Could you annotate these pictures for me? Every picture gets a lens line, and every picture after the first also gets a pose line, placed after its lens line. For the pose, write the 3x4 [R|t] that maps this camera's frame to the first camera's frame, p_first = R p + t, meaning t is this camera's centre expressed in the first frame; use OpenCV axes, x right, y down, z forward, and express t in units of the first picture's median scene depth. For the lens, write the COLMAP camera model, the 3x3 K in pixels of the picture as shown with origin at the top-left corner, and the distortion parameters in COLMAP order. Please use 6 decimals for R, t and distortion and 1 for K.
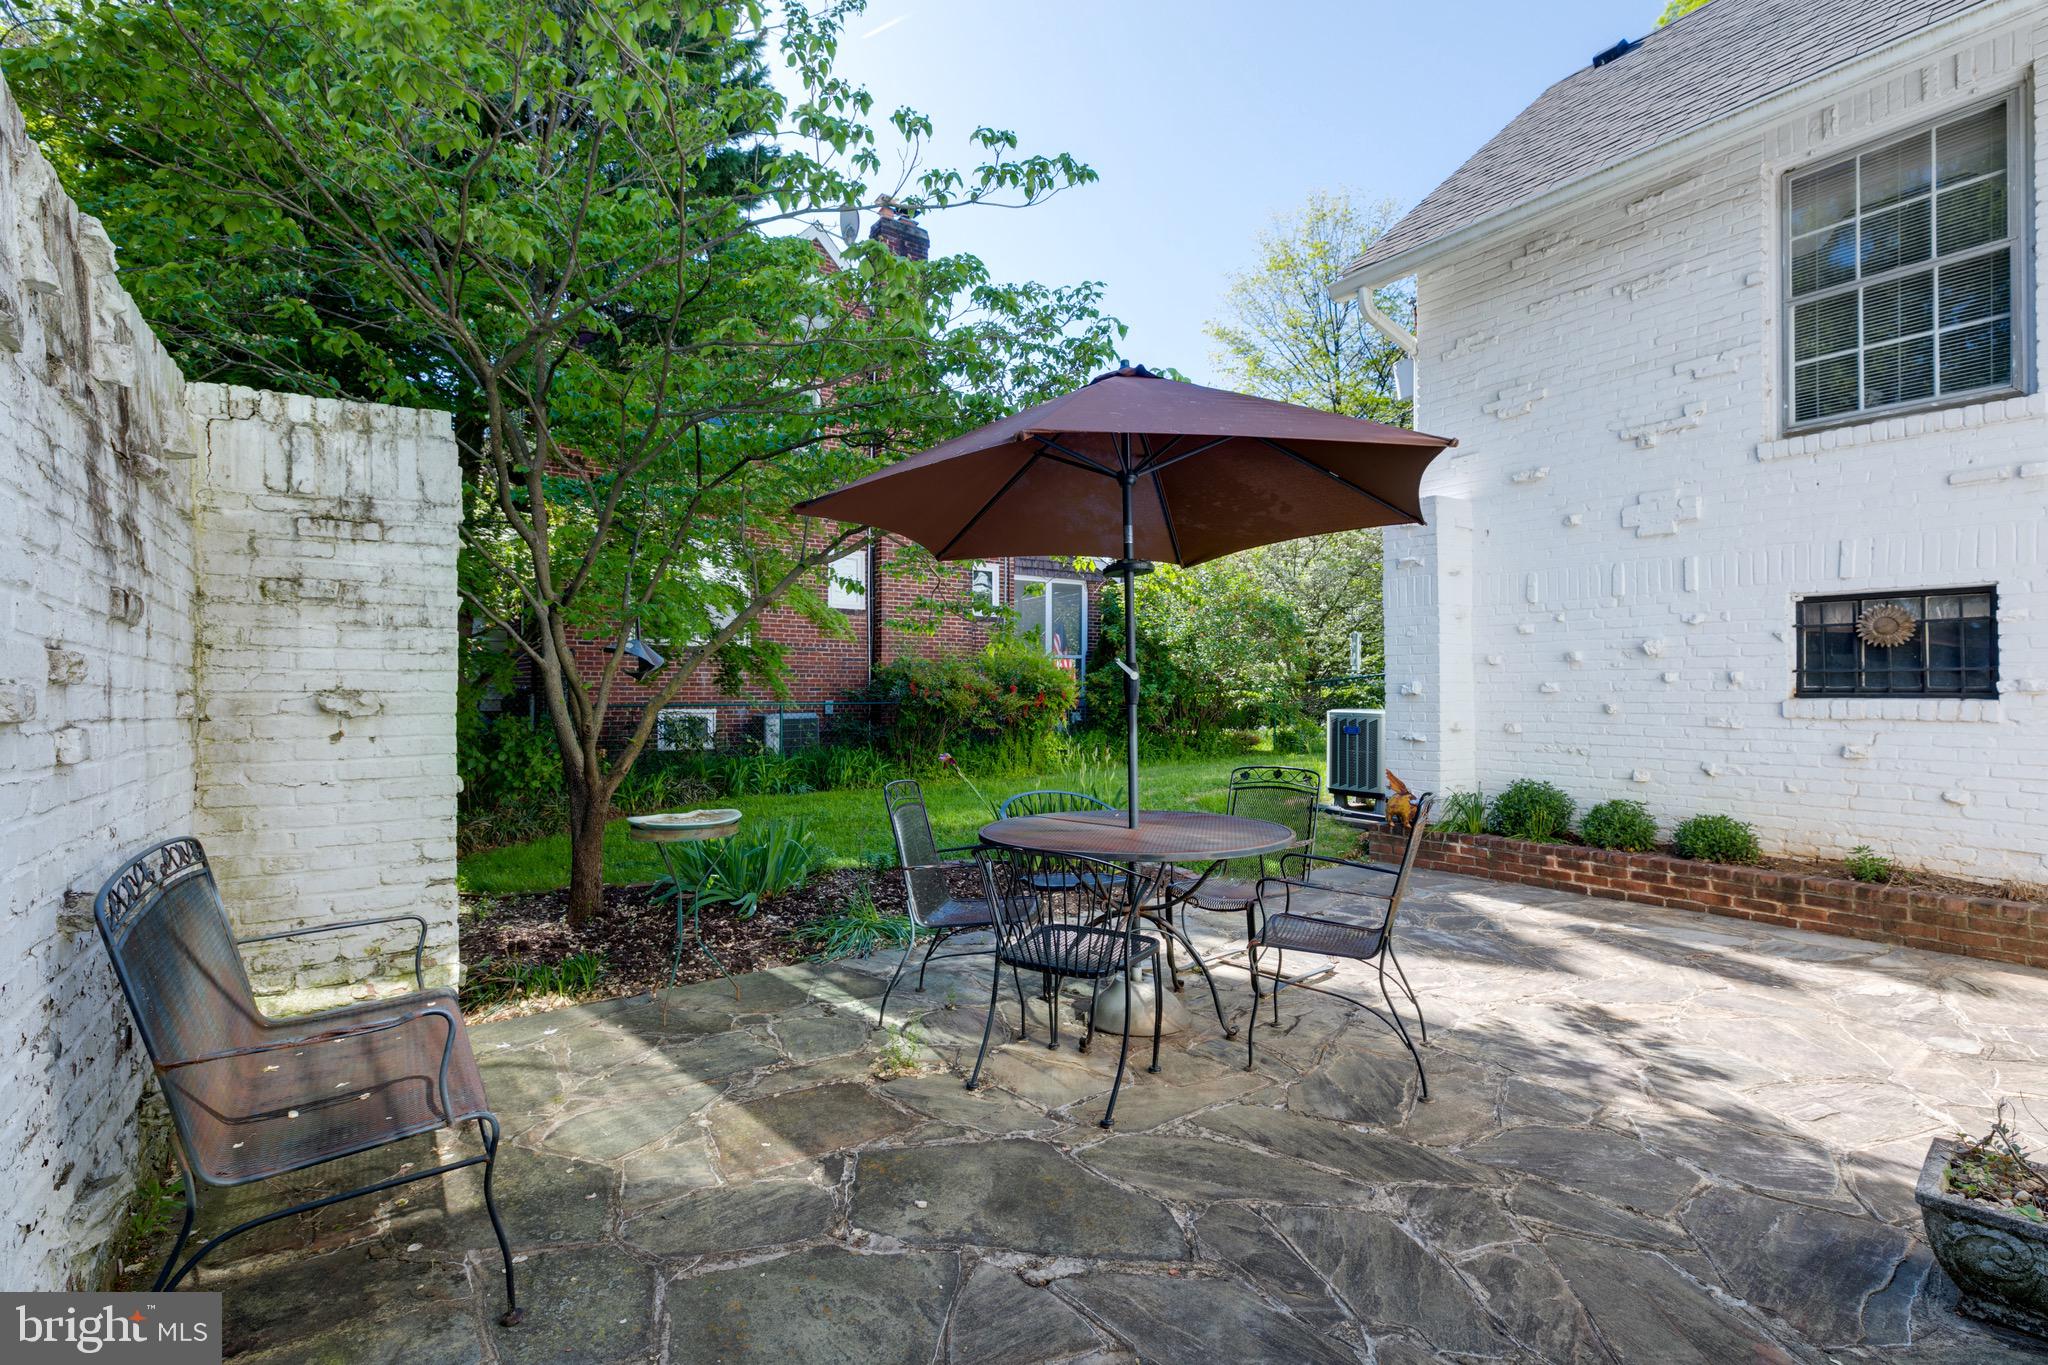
lens RADIAL K [[924.0, 0, 1024.0], [0, 924.0, 682.5], [0, 0, 1]] dist [0.004424, -0.000173]
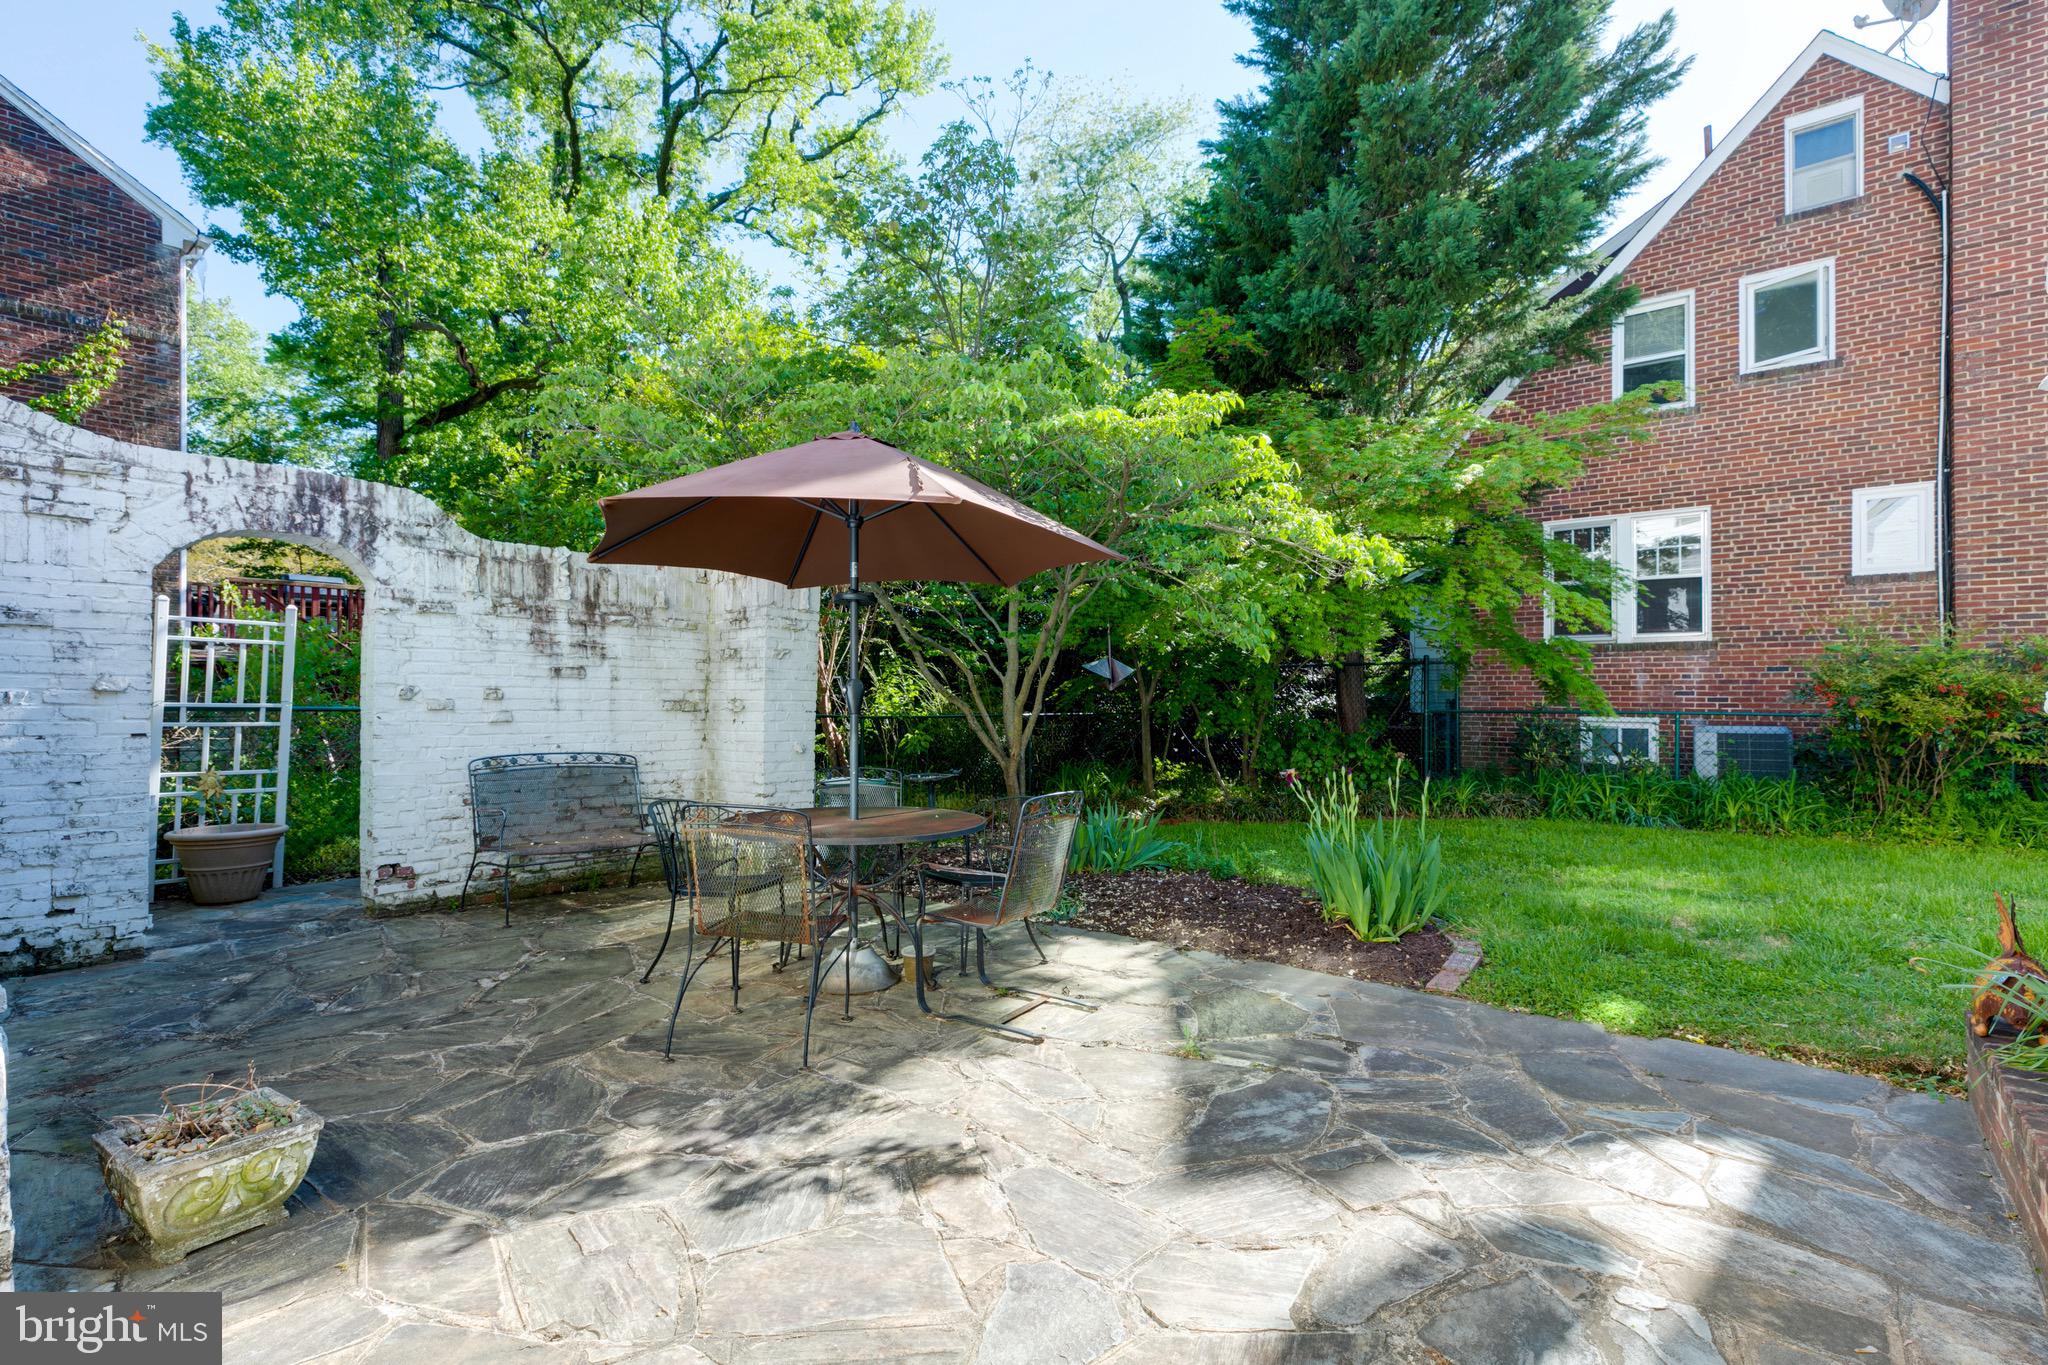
lens RADIAL K [[953.0, 0, 1024.0], [0, 953.0, 682.5], [0, 0, 1]] dist [0.065641, 0.000017]
pose [[0.269565, -0.006043, -0.962963, 0.998819], [0.007252, 0.999965, -0.004245, -0.010242], [0.962955, -0.005839, 0.269599, 0.631427]]
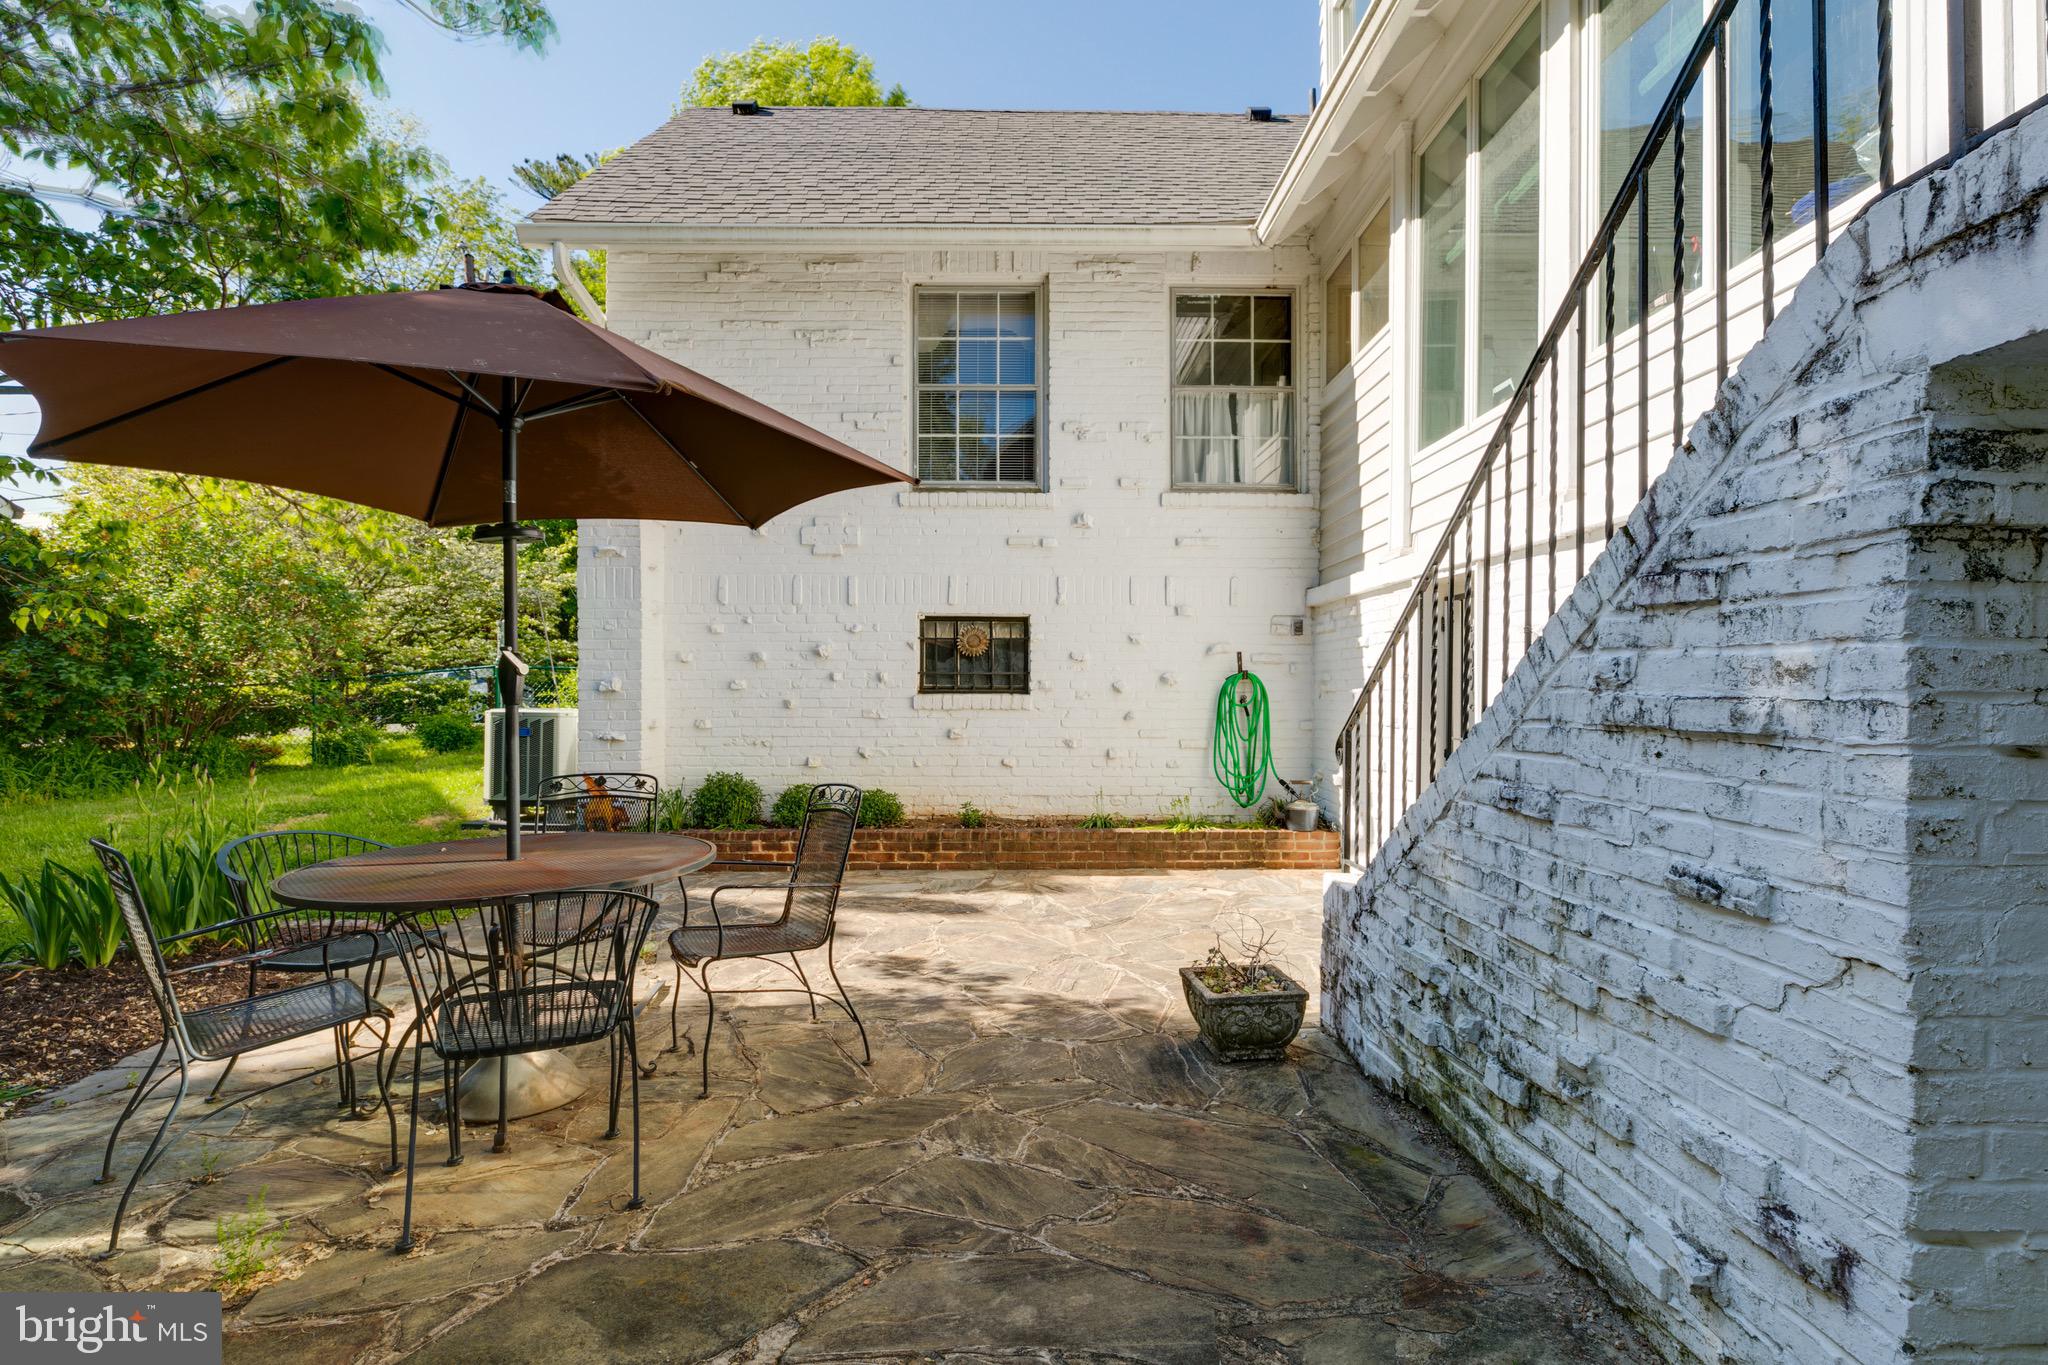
lens RADIAL K [[986.3, 0, 1024.0], [0, 986.3, 682.5], [0, 0, 1]] dist [-0.003038, 0.001251]
pose [[0.567185, 0.005787, 0.823570, -0.243118], [-0.009623, 0.999954, -0.000399, 0.000141], [-0.823534, -0.007699, 0.567214, 0.110142]]
